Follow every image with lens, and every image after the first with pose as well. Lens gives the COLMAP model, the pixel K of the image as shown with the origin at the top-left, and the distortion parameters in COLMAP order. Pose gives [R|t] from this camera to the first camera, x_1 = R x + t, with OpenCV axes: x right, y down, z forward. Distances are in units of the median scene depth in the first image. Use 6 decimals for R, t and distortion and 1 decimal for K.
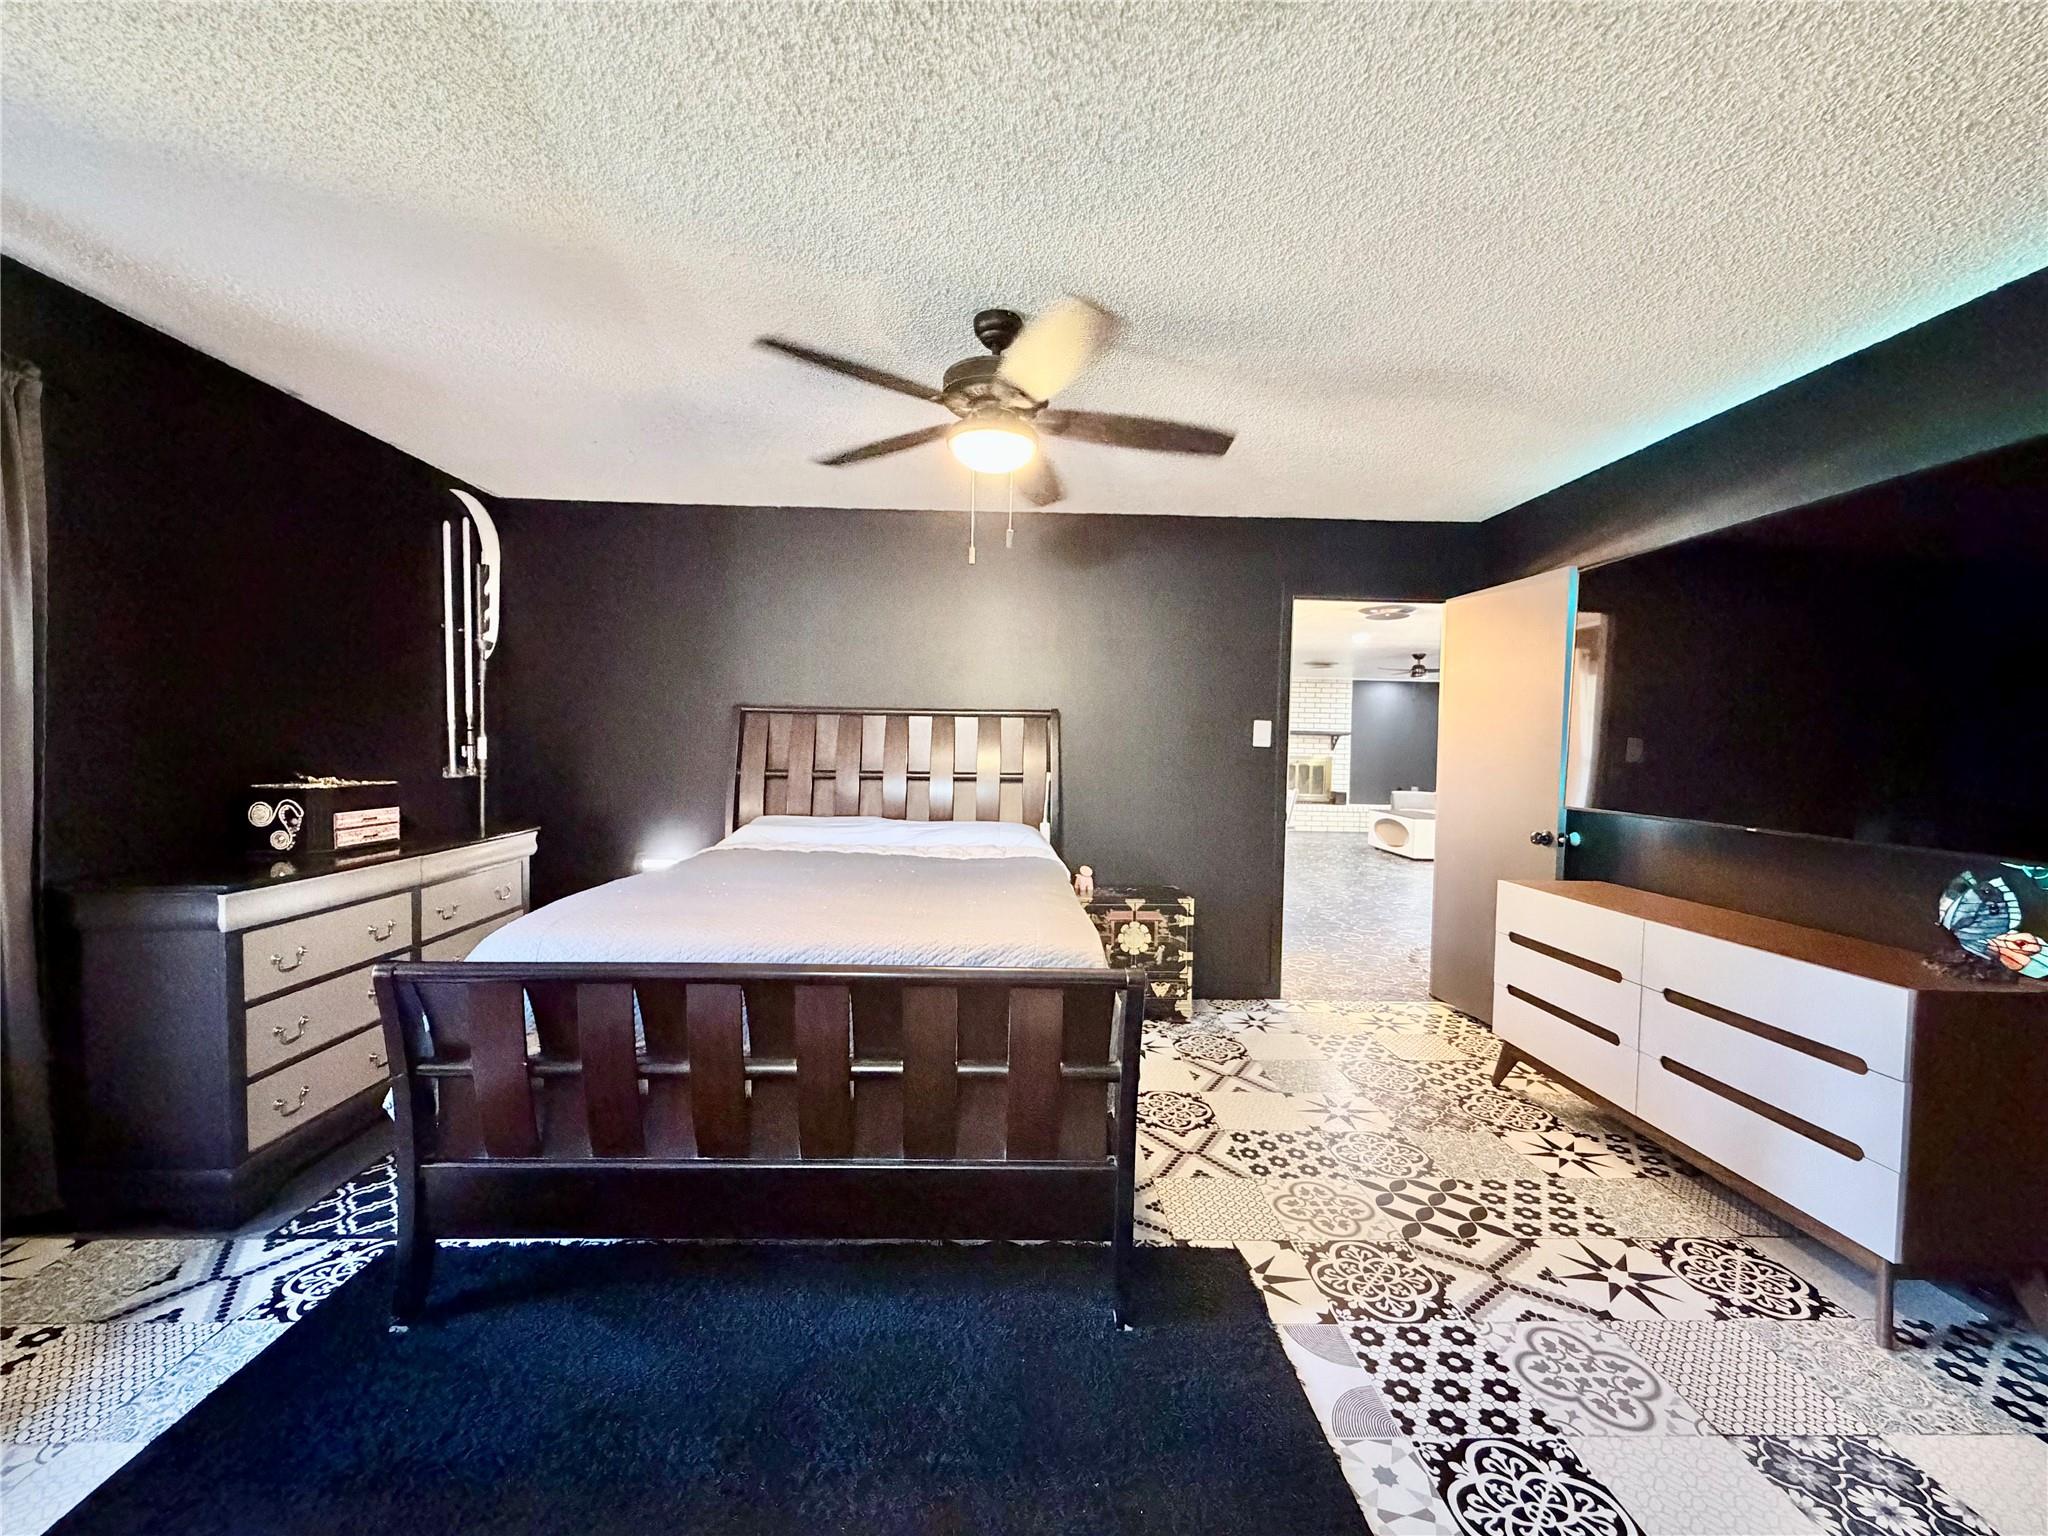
lens RADIAL K [[818.3, 0, 1017.7], [0, 818.3, 771.5], [0, 0, 1]] dist [-0.000204, 0.000771]
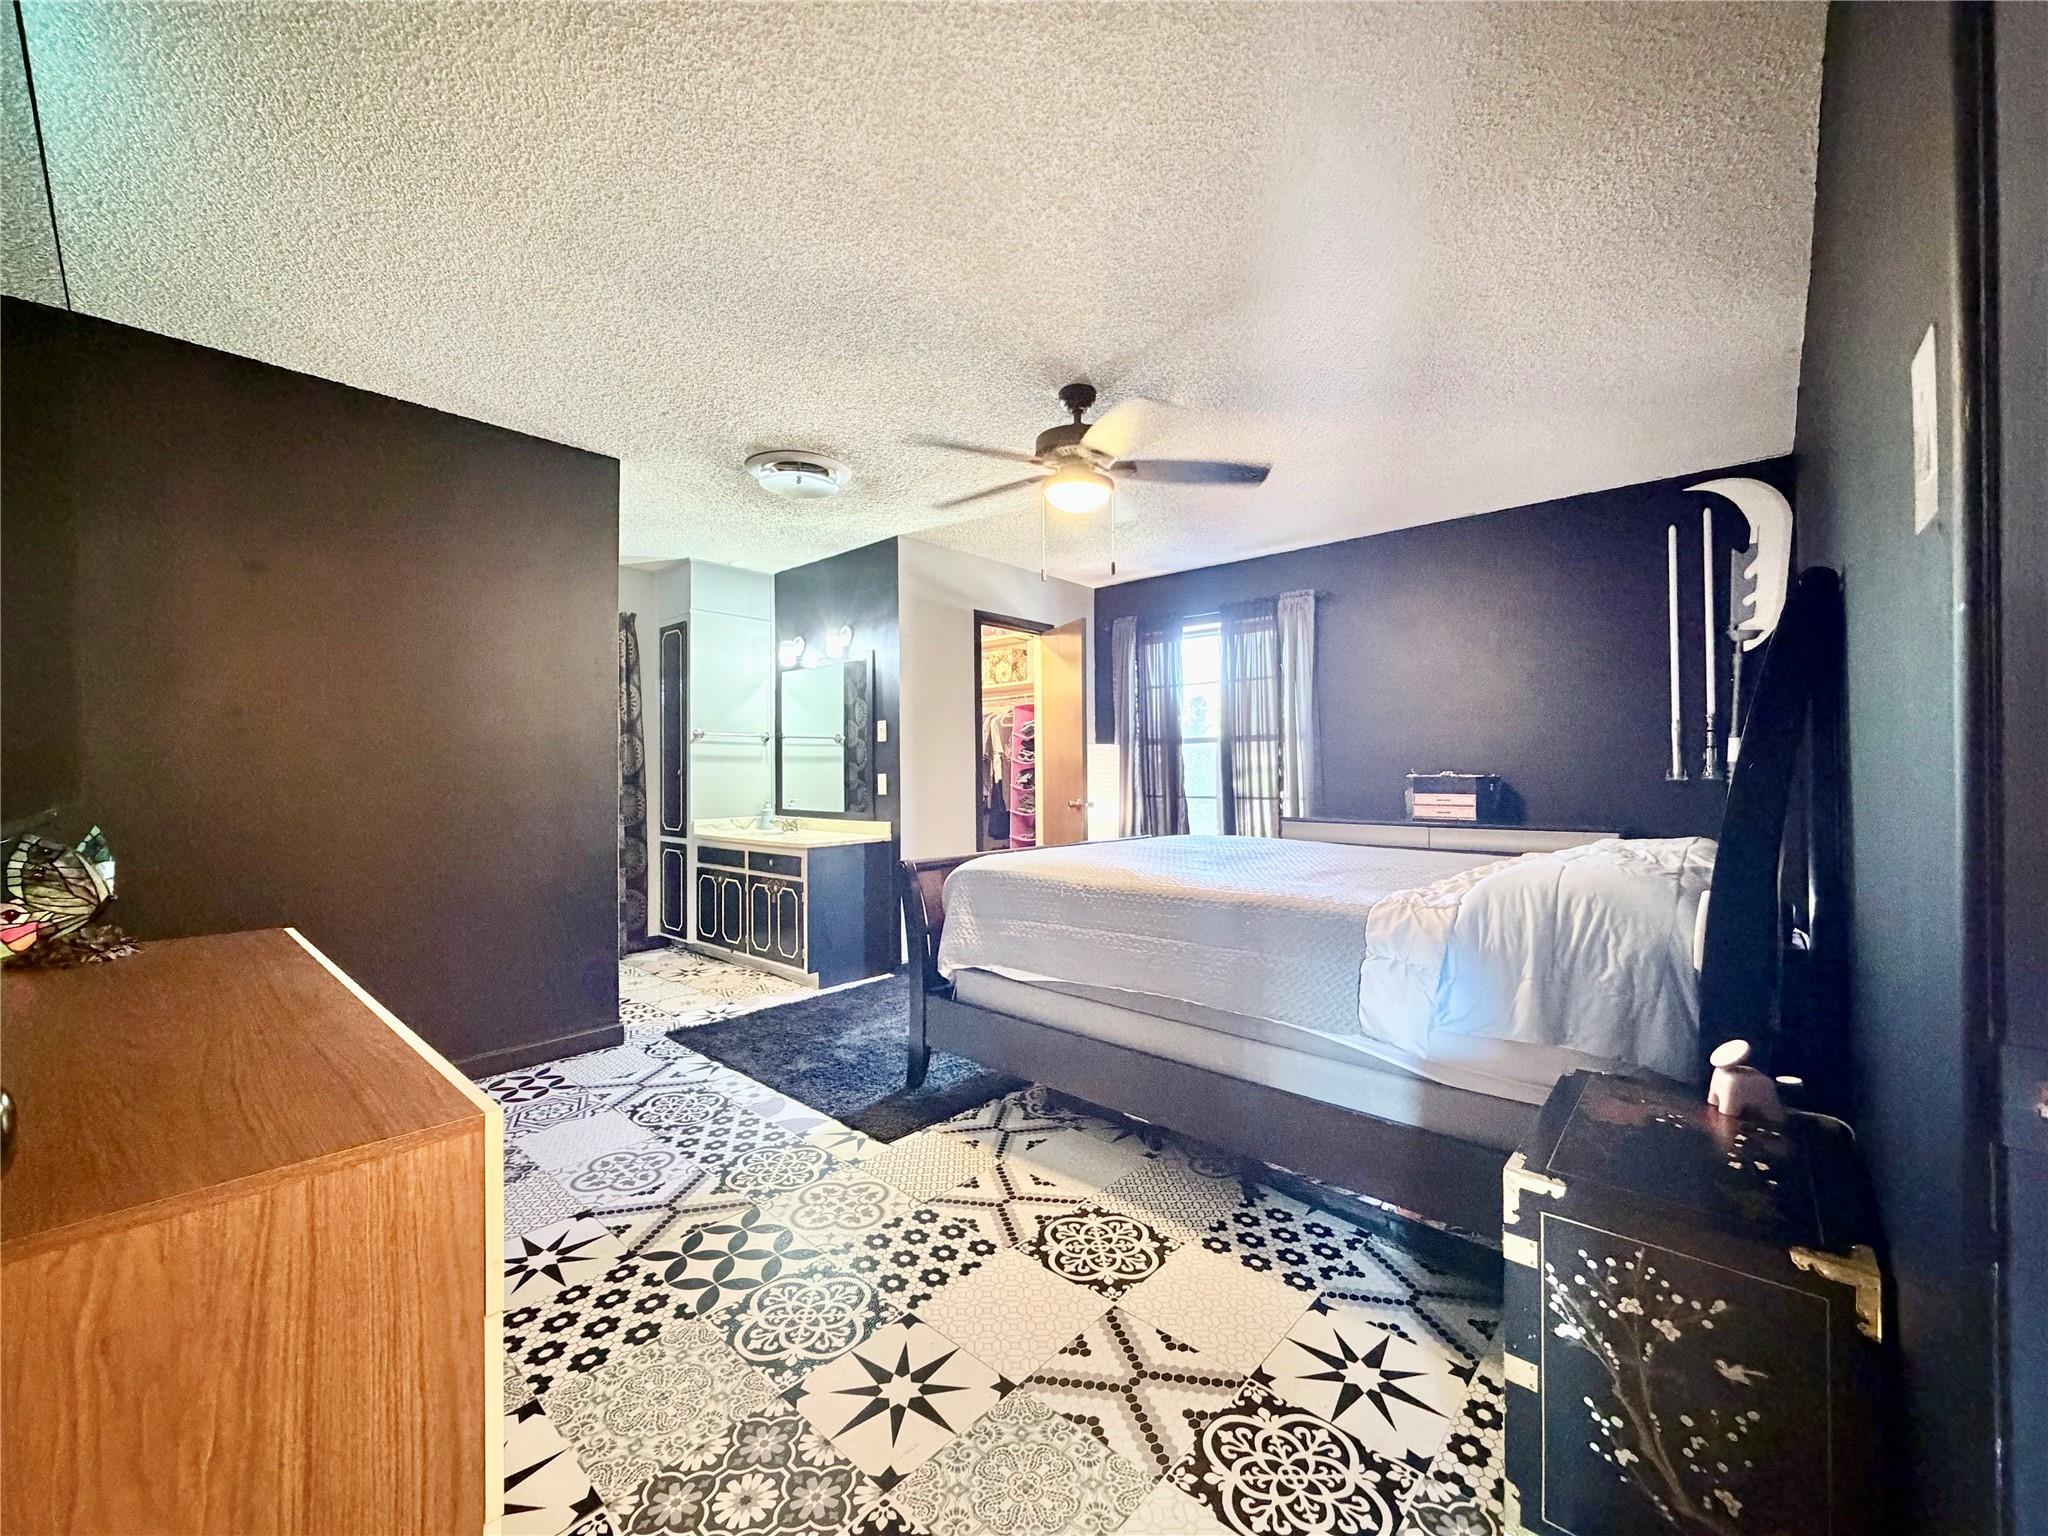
lens RADIAL K [[818.3, 0, 1014.3], [0, 818.3, 766.5], [0, 0, 1]] dist [-0.000204, 0.000771]
pose [[-0.698204, -0.023671, -0.715507, 0.919459], [-0.036386, 0.999335, 0.002446, 0.027363], [0.714973, 0.027742, -0.698601, 1.789213]]
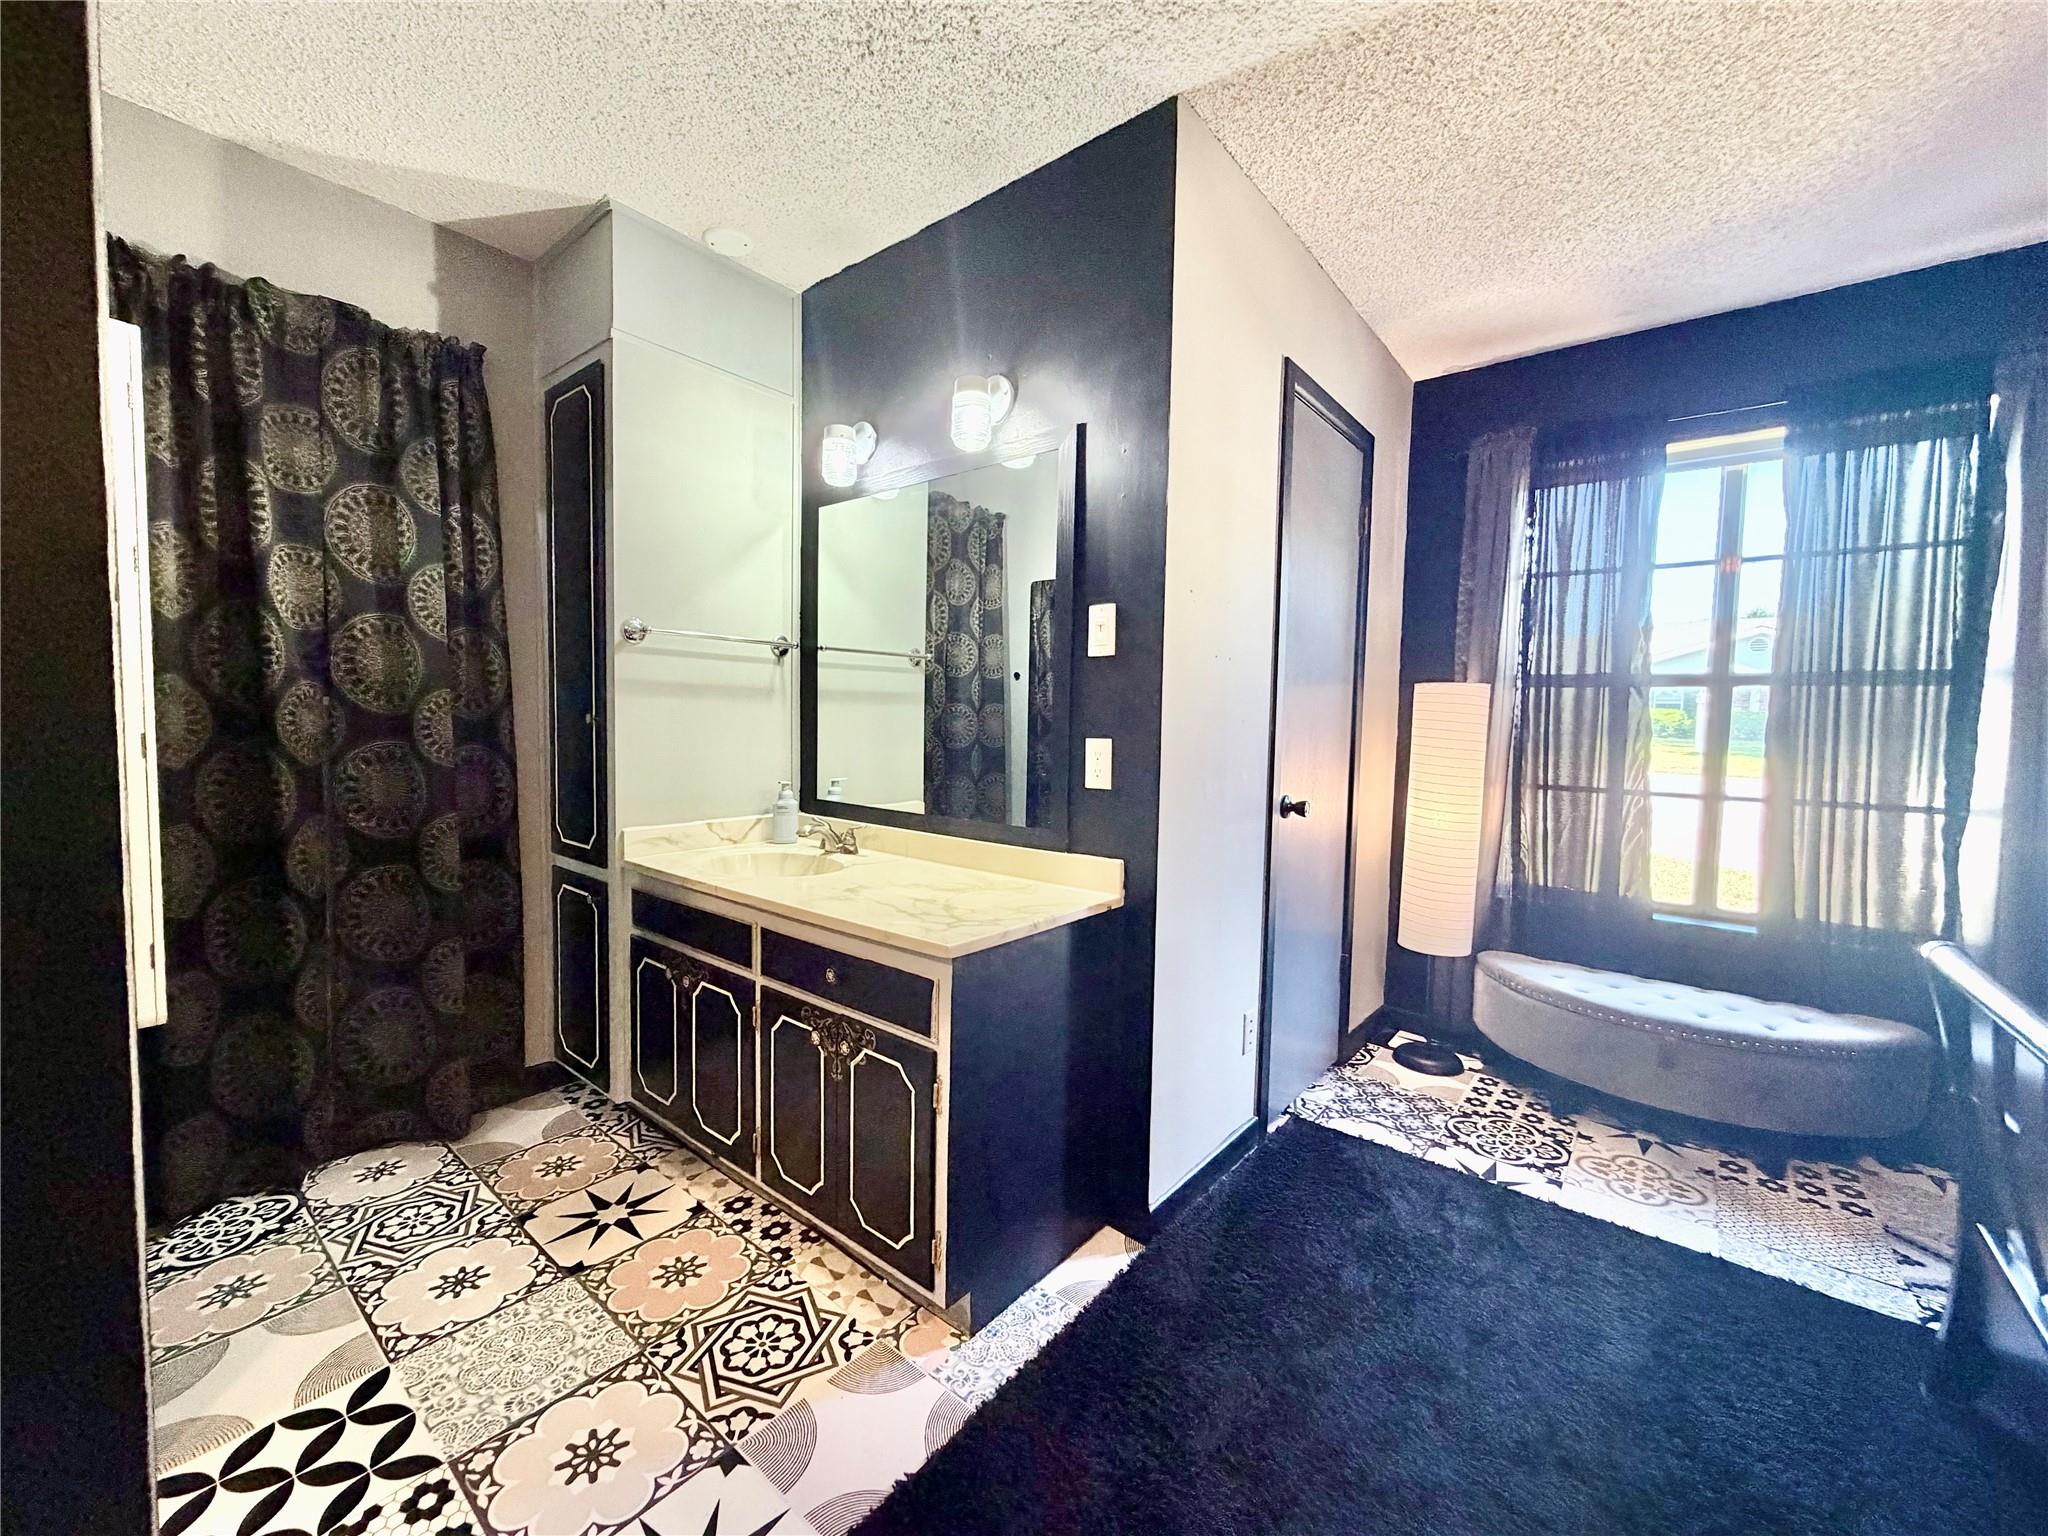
lens RADIAL K [[818.3, 0, 1025.6], [0, 818.3, 769.0], [0, 0, 1]] dist [-0.000204, 0.000771]
pose [[-0.653357, 0.011315, -0.756965, 0.366568], [-0.064141, 0.995466, 0.070242, 0.041069], [0.754328, 0.094446, -0.649669, 0.624665]]
